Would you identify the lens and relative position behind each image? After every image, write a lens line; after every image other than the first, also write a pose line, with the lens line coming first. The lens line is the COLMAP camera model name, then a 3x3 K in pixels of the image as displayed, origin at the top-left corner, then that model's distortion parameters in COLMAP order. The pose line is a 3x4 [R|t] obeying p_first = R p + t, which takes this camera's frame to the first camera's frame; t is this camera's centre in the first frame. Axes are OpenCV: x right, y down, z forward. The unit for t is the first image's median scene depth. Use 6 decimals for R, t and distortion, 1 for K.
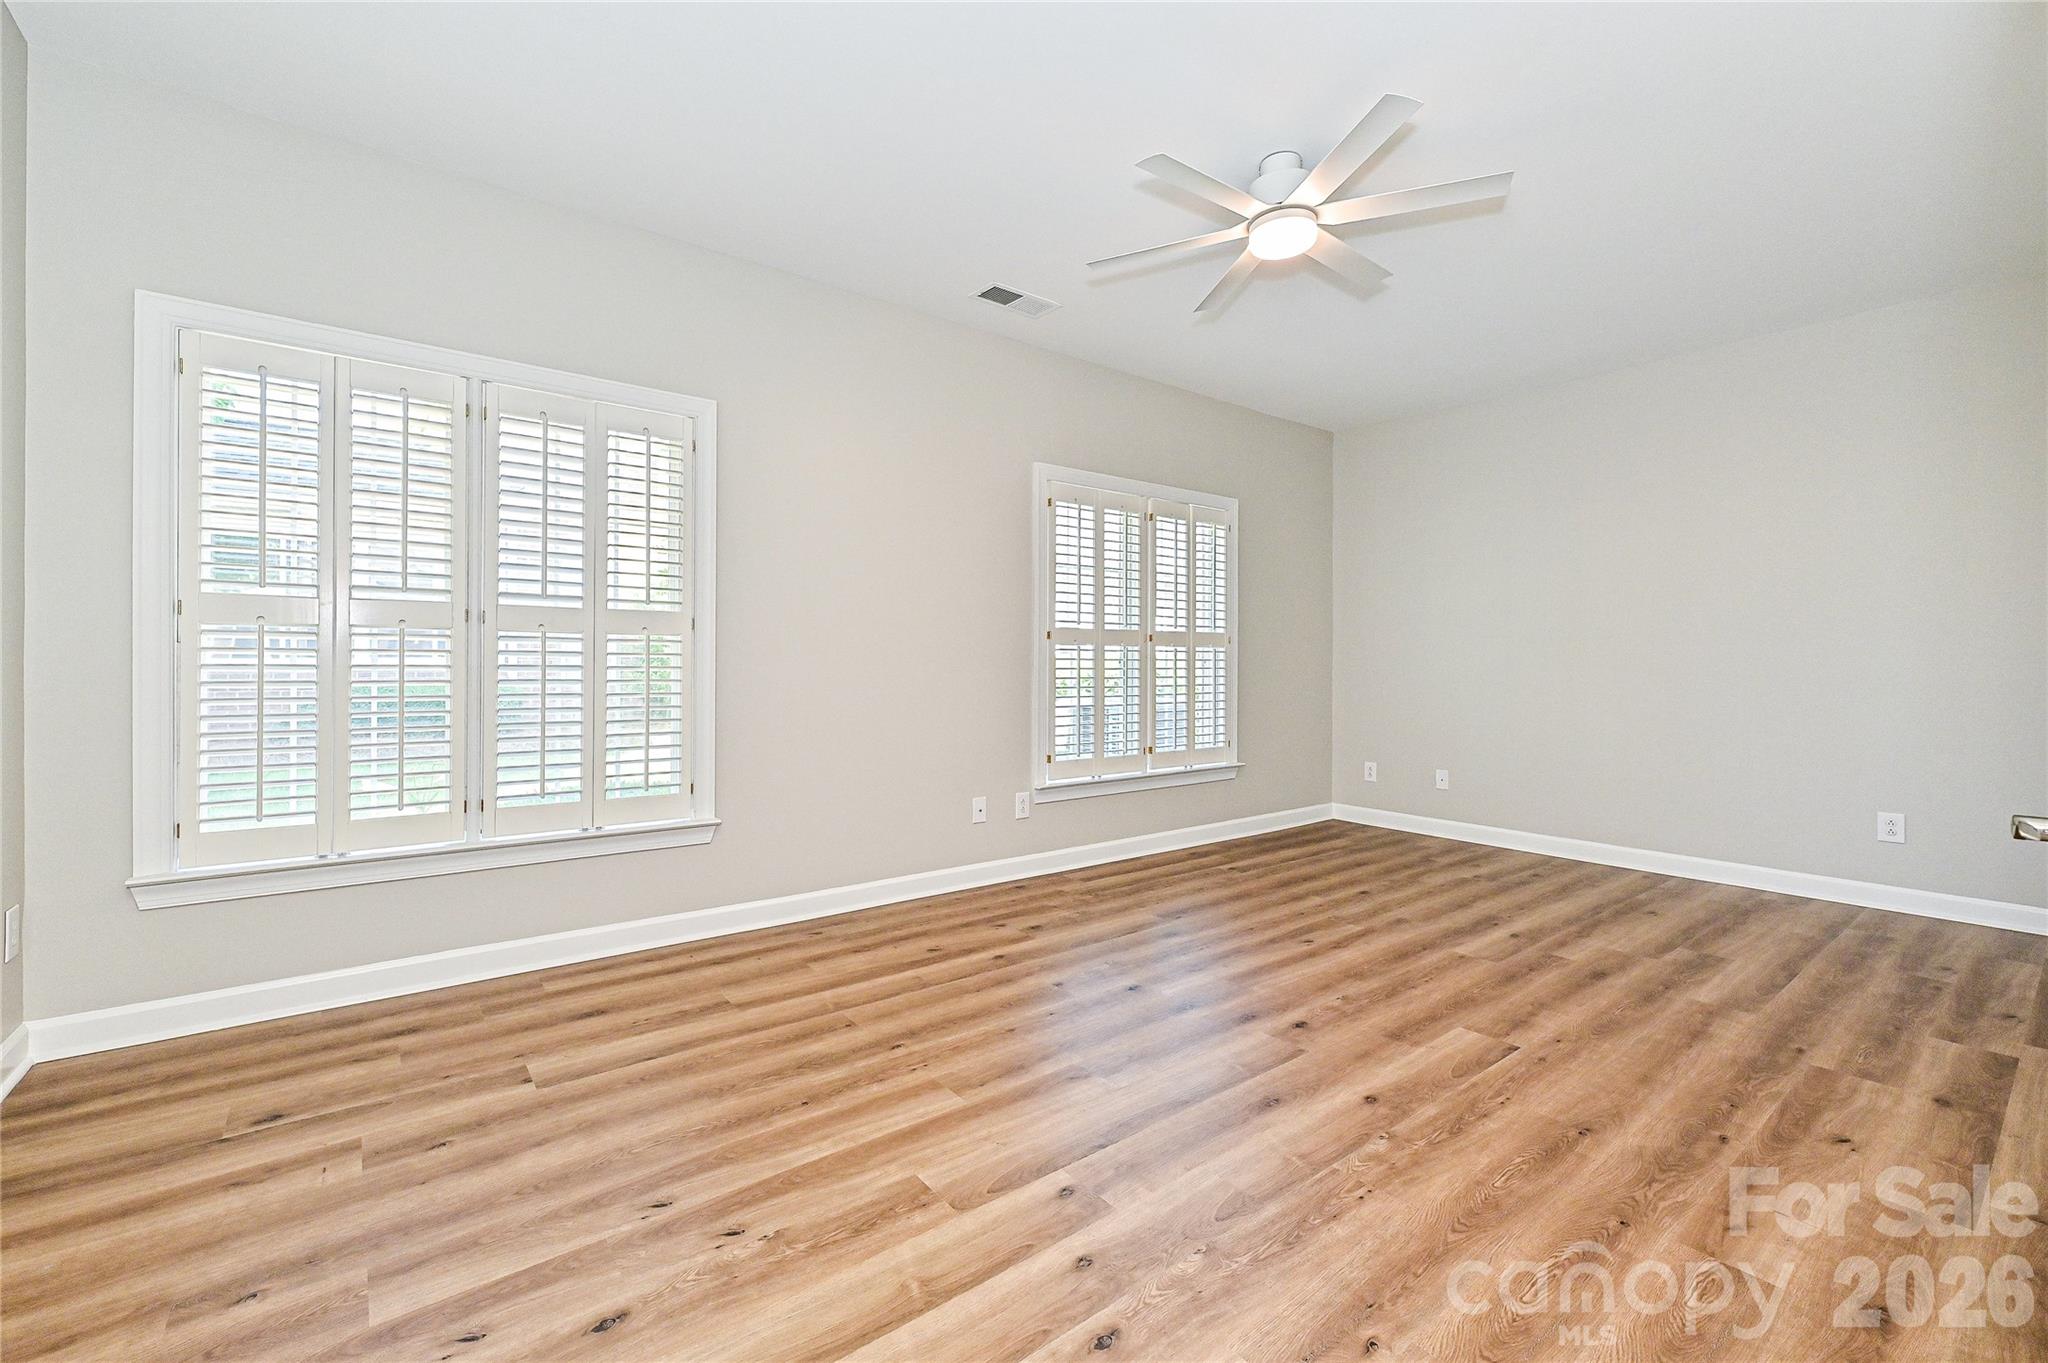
lens RADIAL K [[826.3, 0, 1014.4], [0, 826.3, 671.0], [0, 0, 1]] dist [-0.000422, -0.000198]
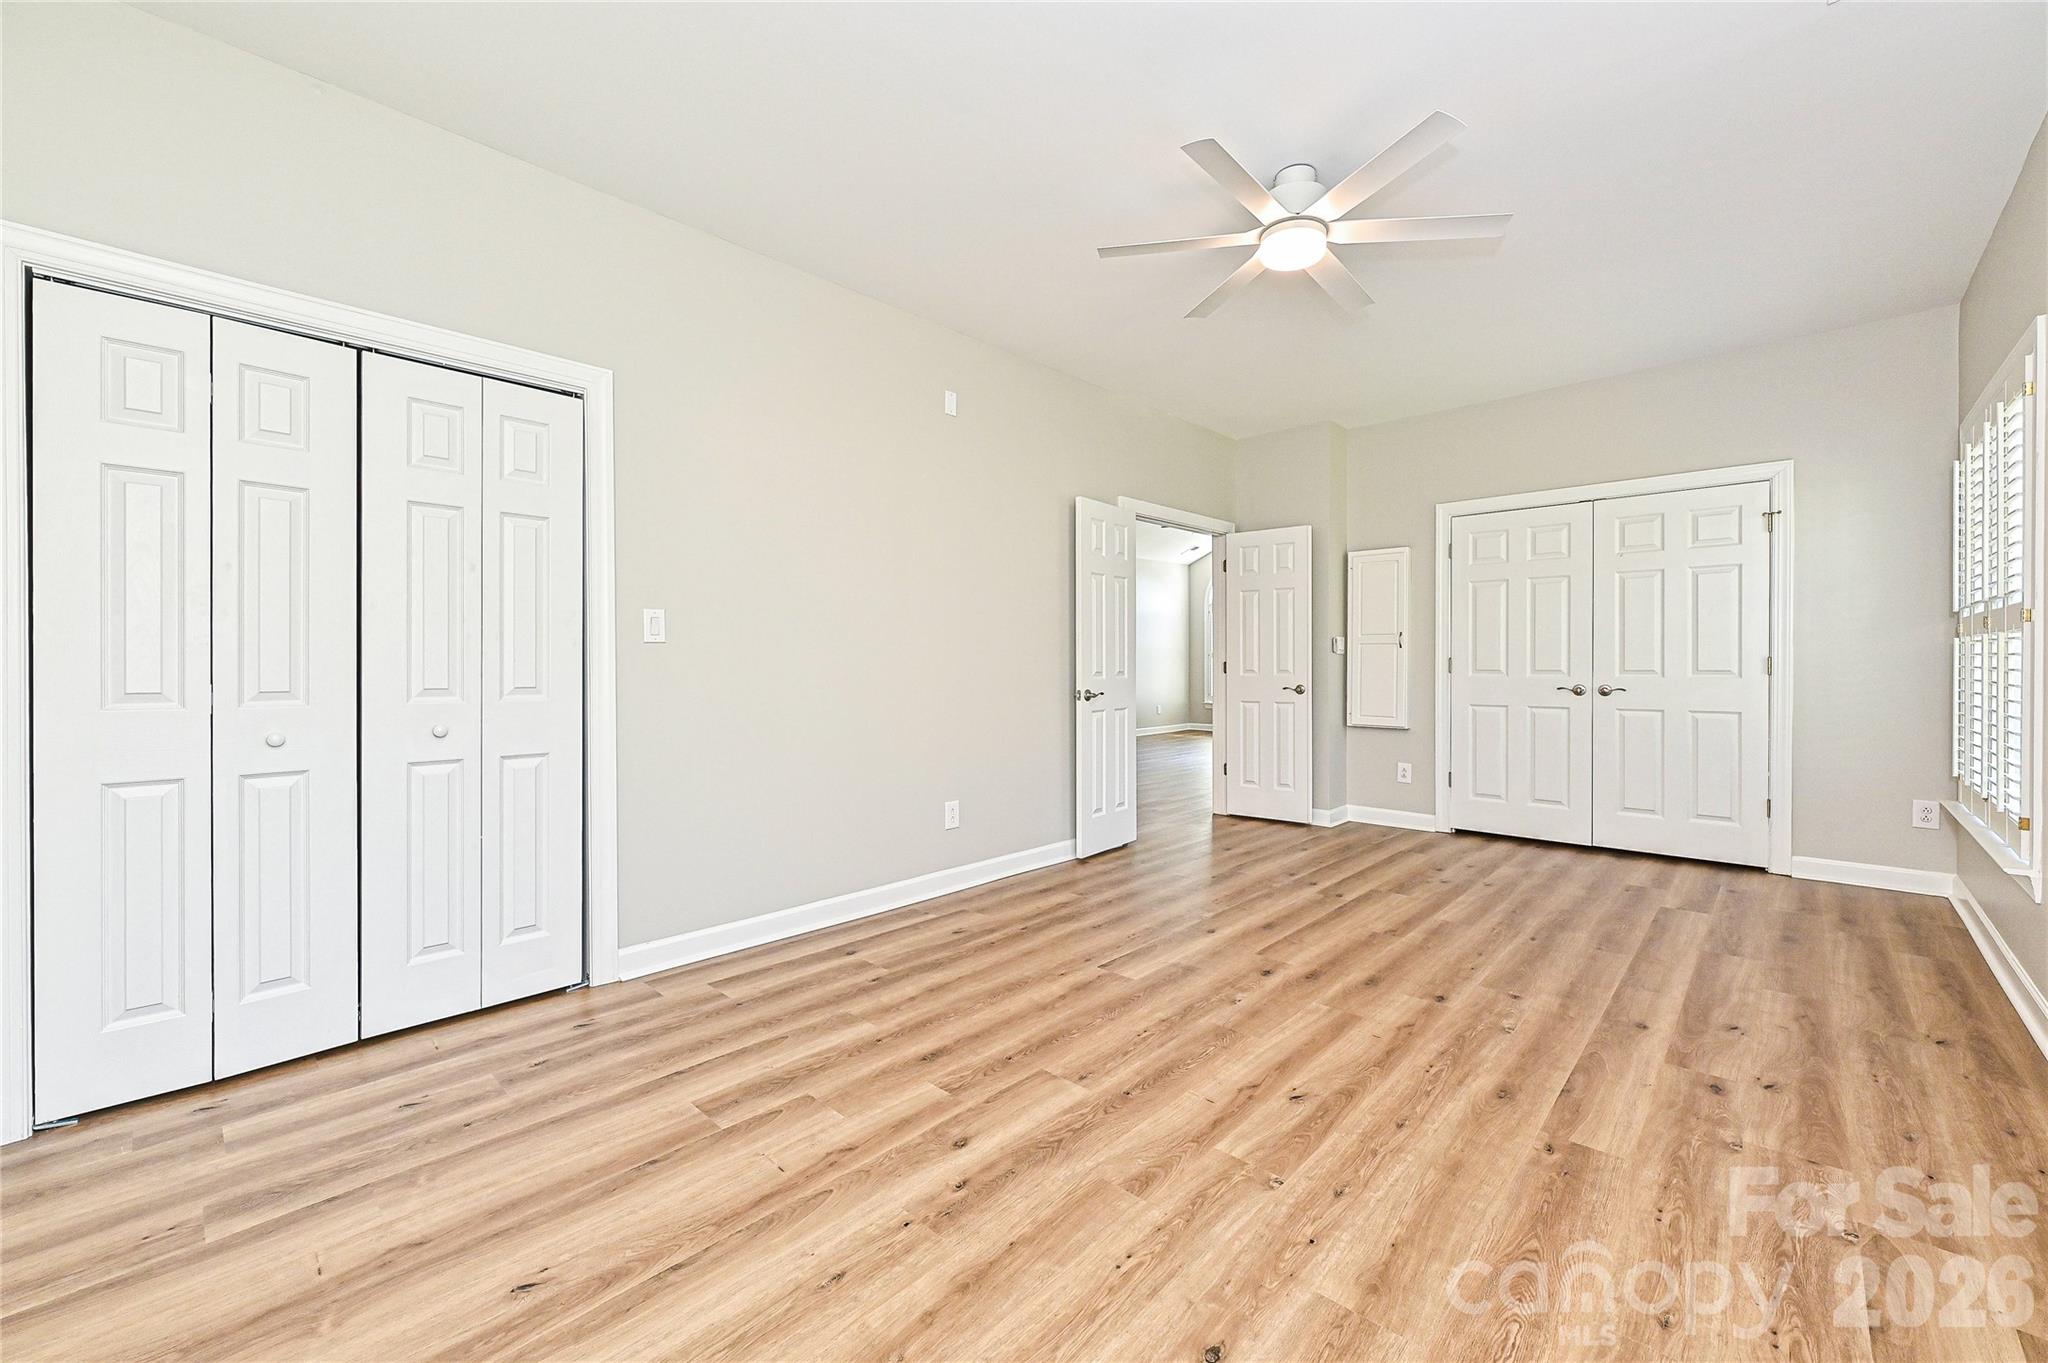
lens RADIAL K [[826.3, 0, 1014.4], [0, 826.3, 671.0], [0, 0, 1]] dist [-0.000422, -0.000198]
pose [[-0.987193, -0.001470, -0.159522, 0.838149], [-0.004421, 0.999826, 0.018141, -0.016504], [0.159468, 0.018614, -0.987028, 1.977854]]
